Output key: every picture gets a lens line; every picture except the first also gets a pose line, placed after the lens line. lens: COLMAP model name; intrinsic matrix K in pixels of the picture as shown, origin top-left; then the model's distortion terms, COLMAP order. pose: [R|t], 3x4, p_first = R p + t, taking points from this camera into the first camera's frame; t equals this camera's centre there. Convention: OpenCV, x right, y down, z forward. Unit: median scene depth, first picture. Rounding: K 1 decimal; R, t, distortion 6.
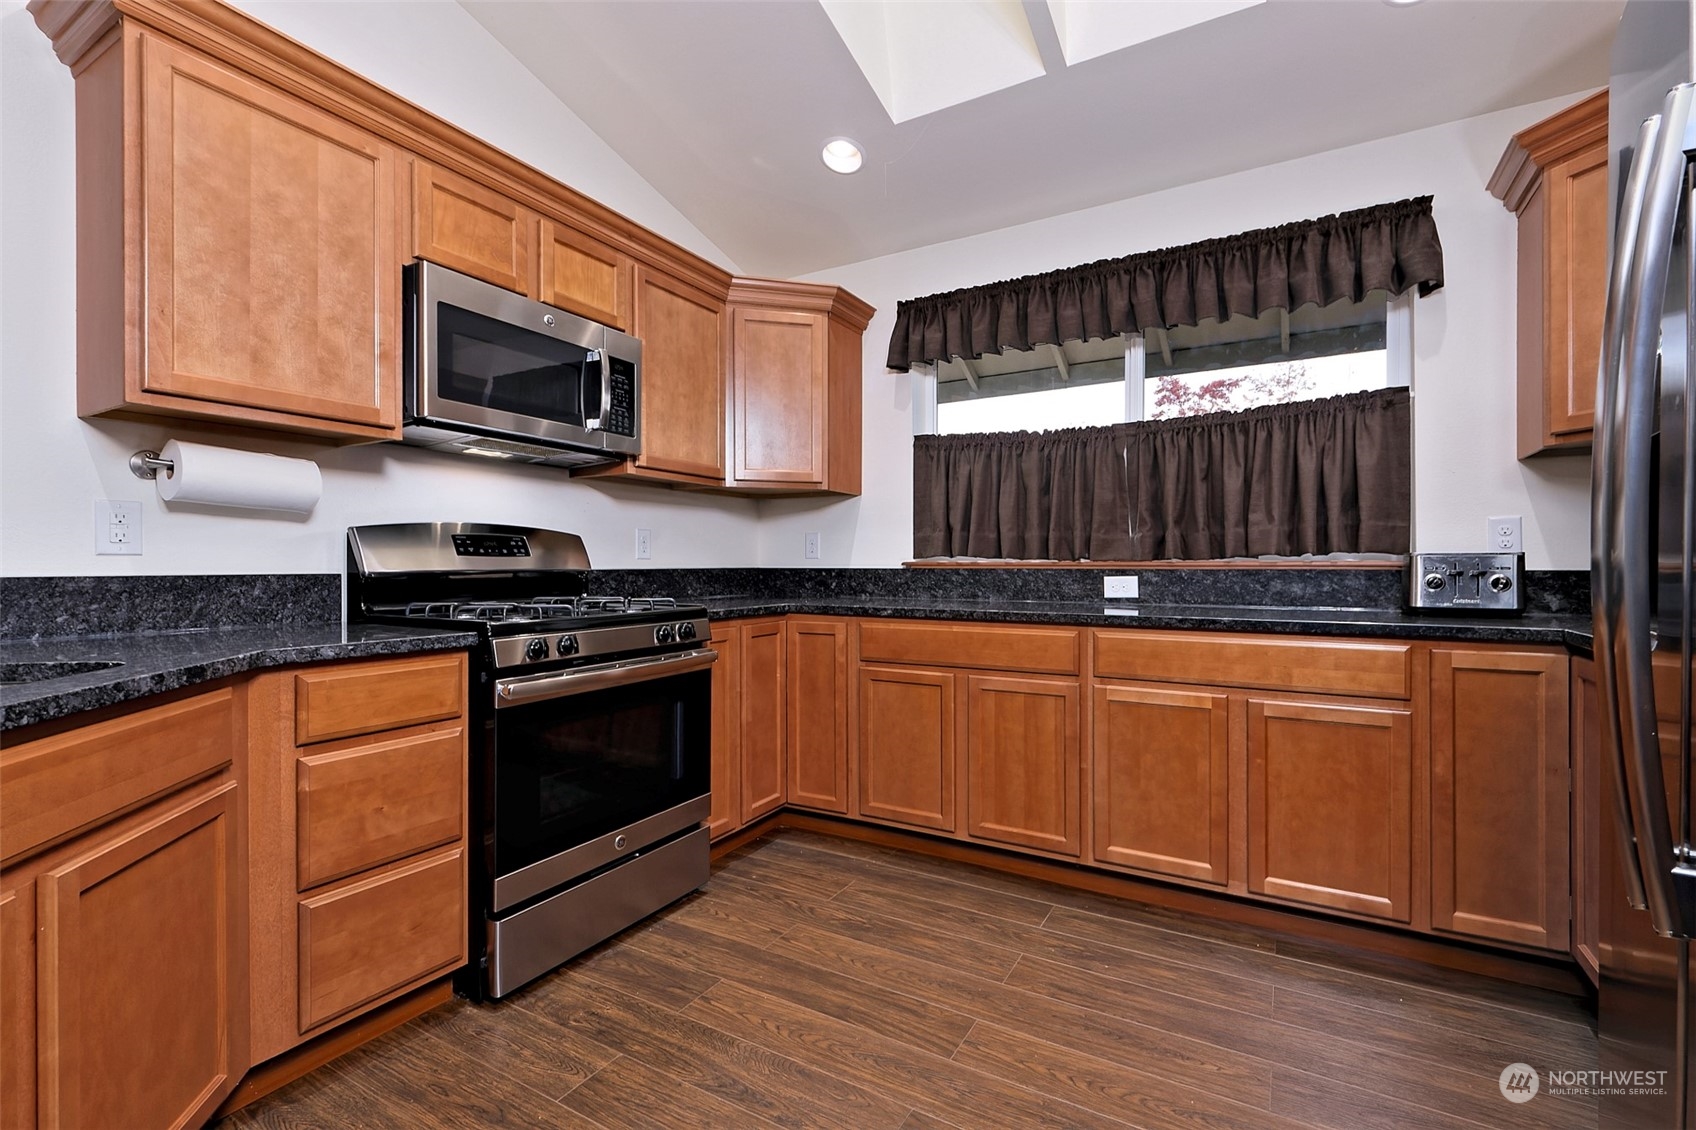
lens RADIAL K [[741.2, 0, 848.0], [0, 741.2, 565.0], [0, 0, 1]] dist [0.008509, -0.000279]
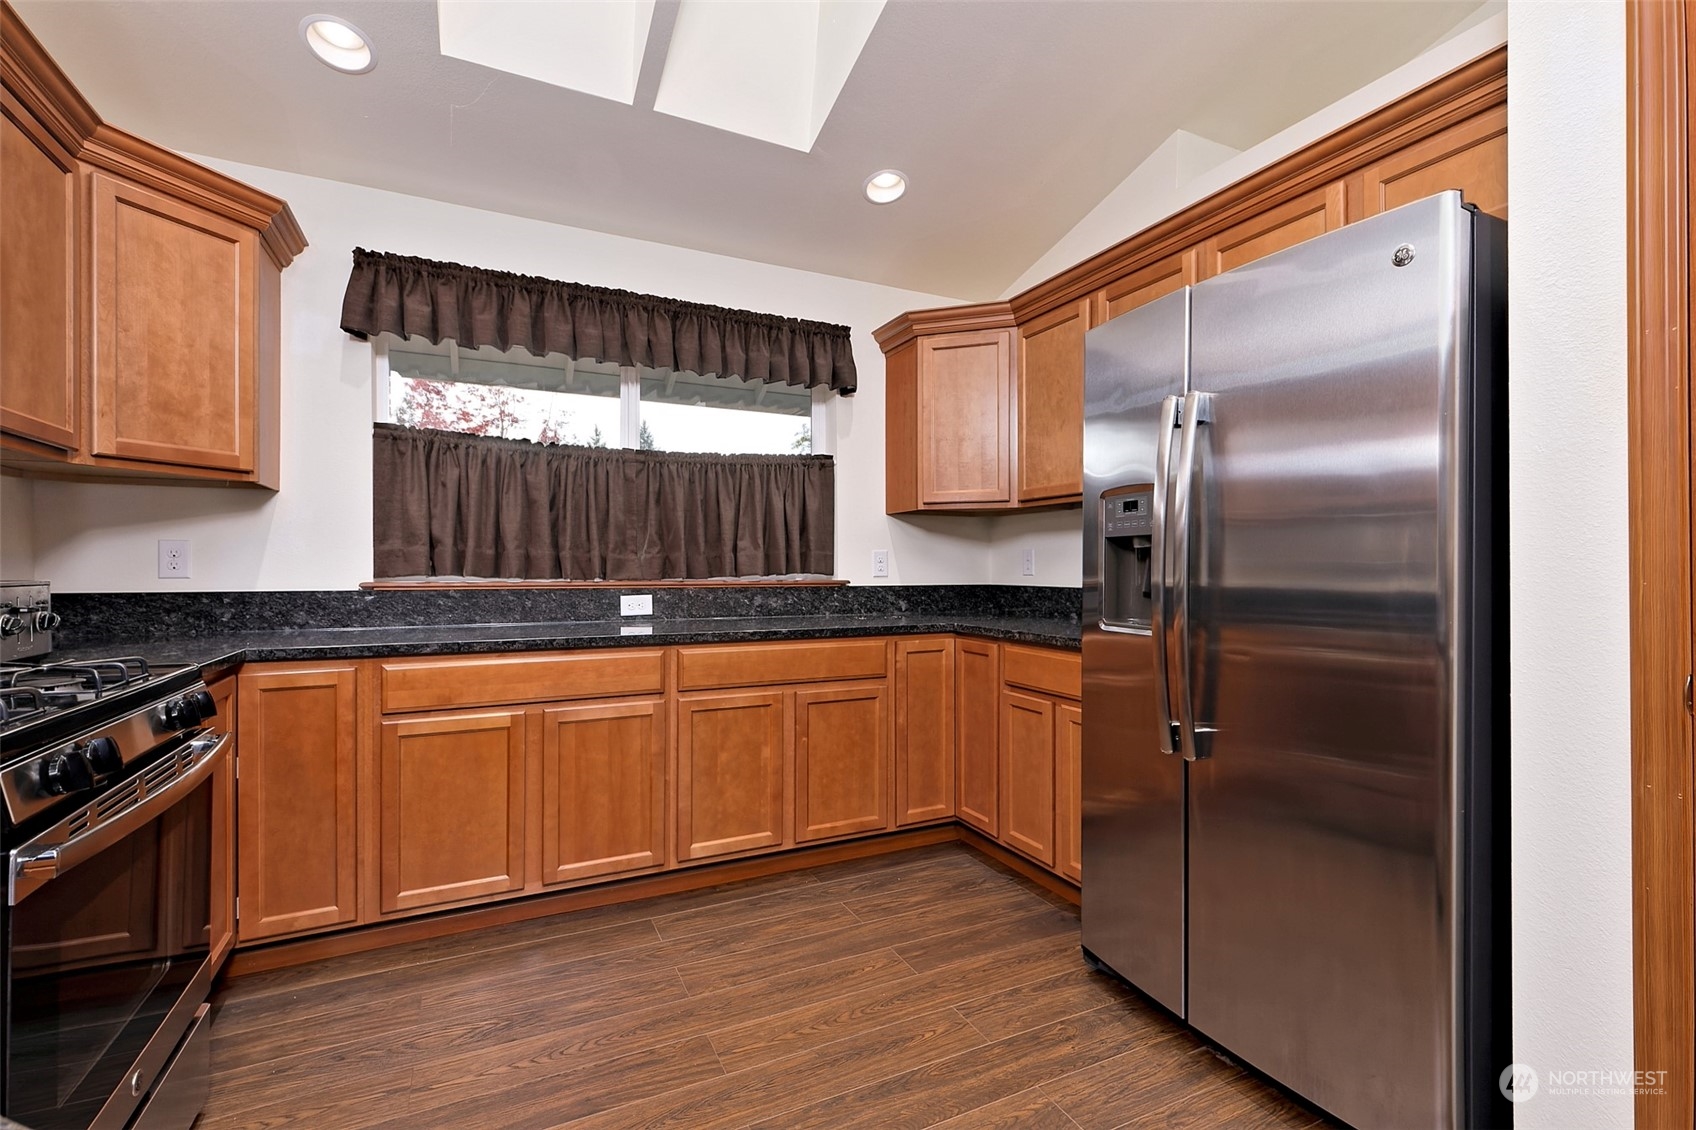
lens RADIAL K [[765.3, 0, 848.0], [0, 765.3, 565.0], [0, 0, 1]] dist [-0.001151, -0.000263]
pose [[0.551273, 0.003607, 0.834317, -0.393443], [0.000277, 0.999990, -0.004506, -0.023524], [-0.834325, 0.002715, 0.551267, 0.160596]]
